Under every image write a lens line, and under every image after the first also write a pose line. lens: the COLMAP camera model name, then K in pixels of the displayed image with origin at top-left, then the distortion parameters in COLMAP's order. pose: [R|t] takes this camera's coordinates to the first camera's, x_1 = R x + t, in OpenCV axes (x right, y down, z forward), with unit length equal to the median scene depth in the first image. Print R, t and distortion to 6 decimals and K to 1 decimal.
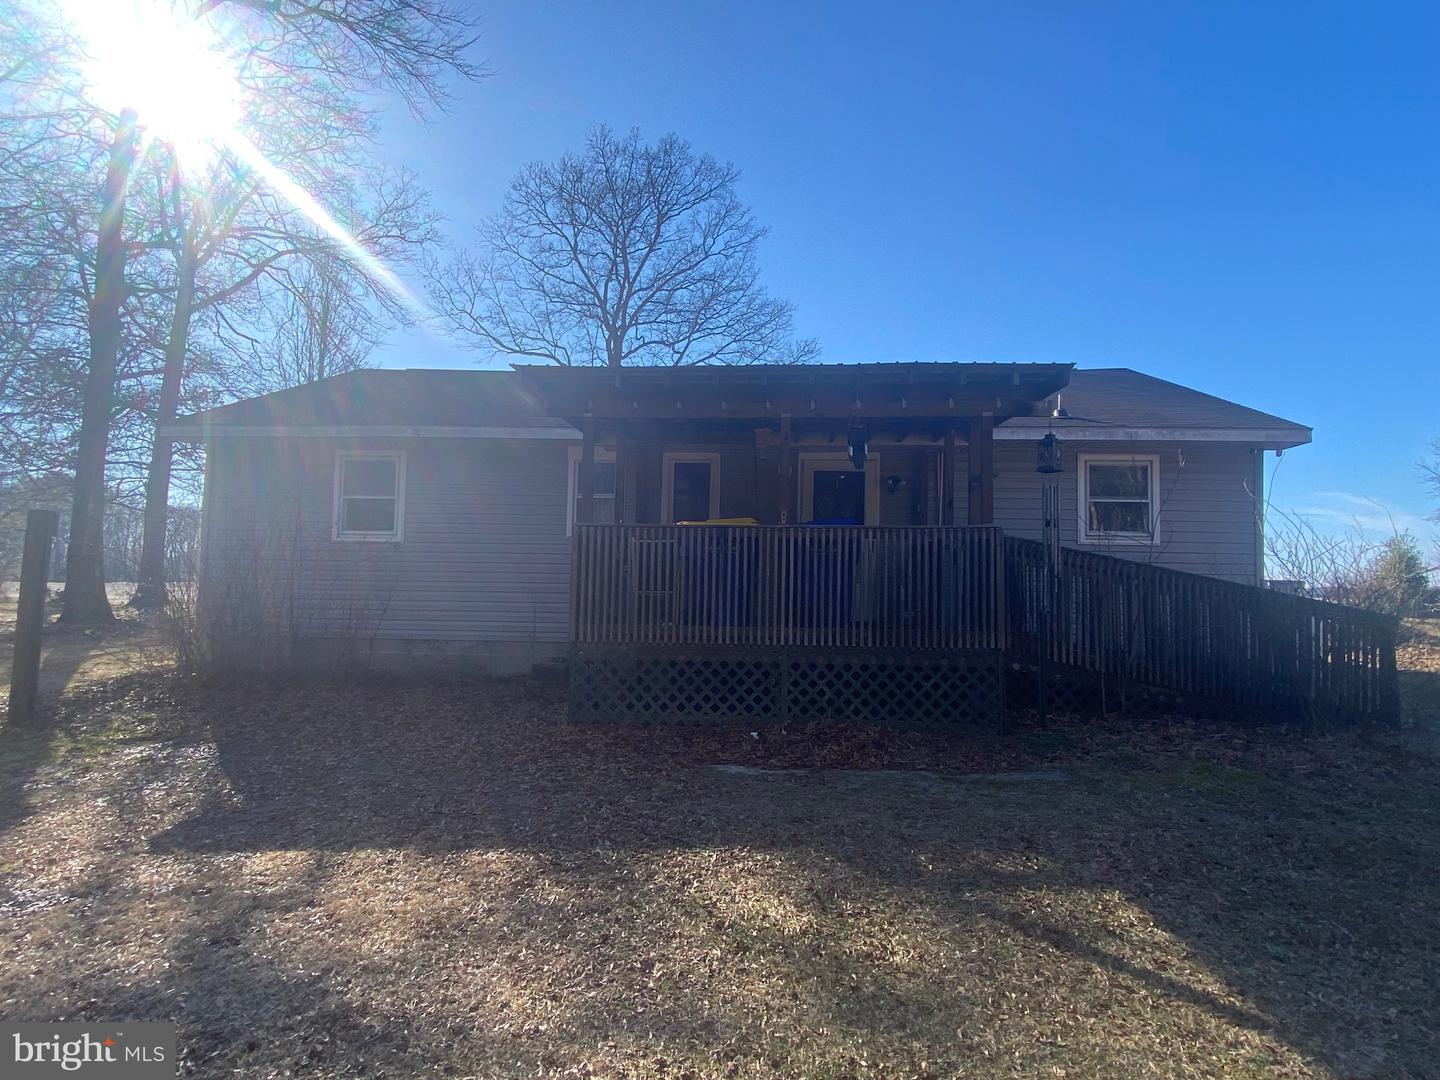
lens RADIAL K [[808.8, 0, 720.0], [0, 808.8, 540.0], [0, 0, 1]] dist [0.046240, -0.038224]
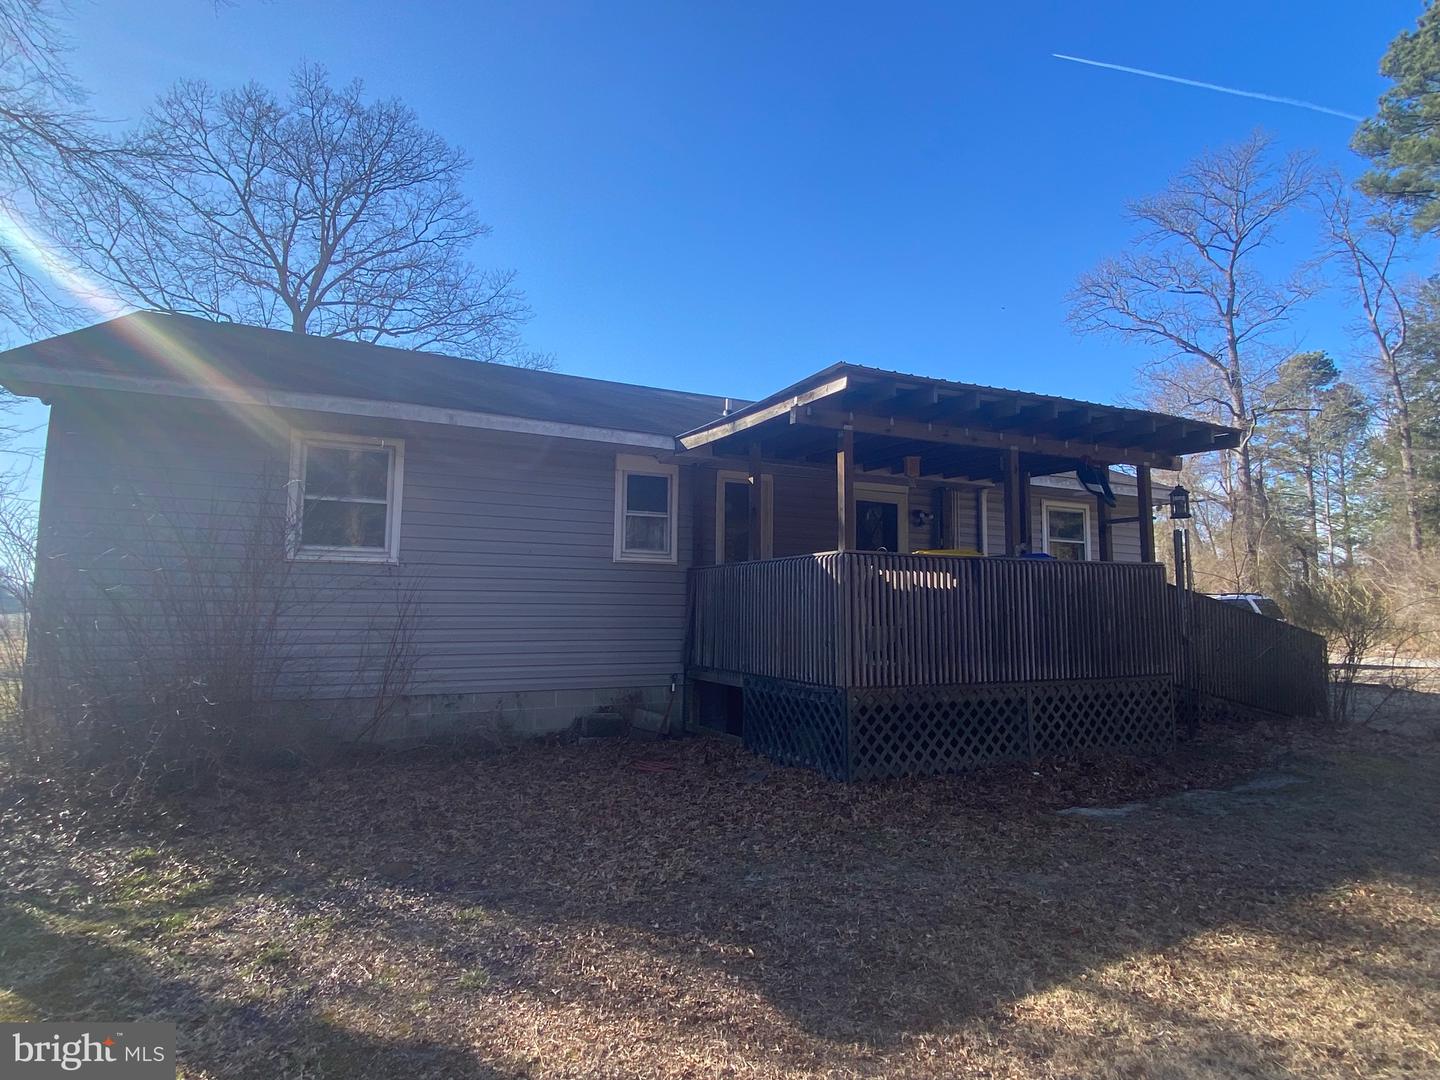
lens RADIAL K [[808.8, 0, 720.0], [0, 808.8, 540.0], [0, 0, 1]] dist [0.046240, -0.038224]
pose [[0.869087, 0.034840, 0.493430, -0.525836], [-0.020514, 0.999197, -0.034419, 0.000626], [-0.494233, 0.019790, 0.869104, 0.224800]]
